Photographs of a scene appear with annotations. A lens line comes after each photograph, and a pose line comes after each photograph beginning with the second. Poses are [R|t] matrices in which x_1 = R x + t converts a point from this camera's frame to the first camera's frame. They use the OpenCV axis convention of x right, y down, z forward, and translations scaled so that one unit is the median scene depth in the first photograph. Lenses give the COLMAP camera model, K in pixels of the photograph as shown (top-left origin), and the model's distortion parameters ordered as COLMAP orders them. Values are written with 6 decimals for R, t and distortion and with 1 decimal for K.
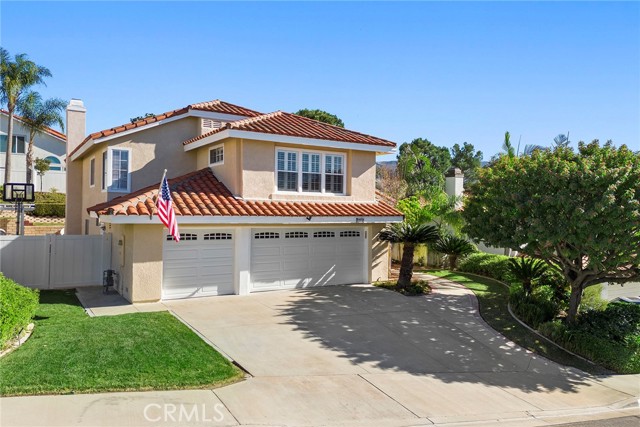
lens RADIAL K [[455.1, 0, 331.1], [0, 455.1, 226.6], [0, 0, 1]] dist [0.051157, -0.017404]
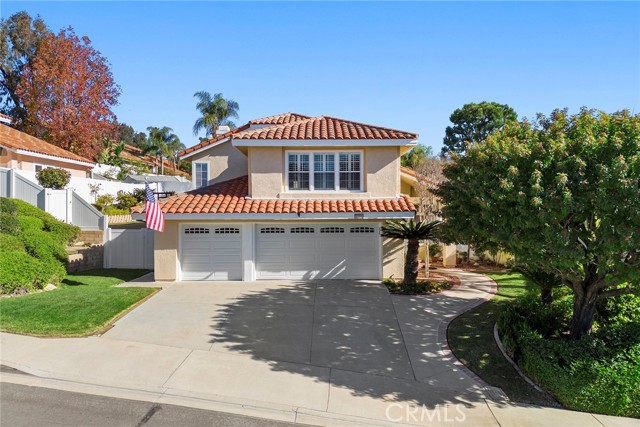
lens RADIAL K [[455.1, 0, 351.9], [0, 455.1, 223.7], [0, 0, 1]] dist [0.051157, -0.017404]
pose [[0.865703, -0.002969, -0.500548, 0.564651], [-0.000720, 0.999974, -0.007176, 0.010604], [0.500557, 0.006573, 0.865679, 0.118552]]
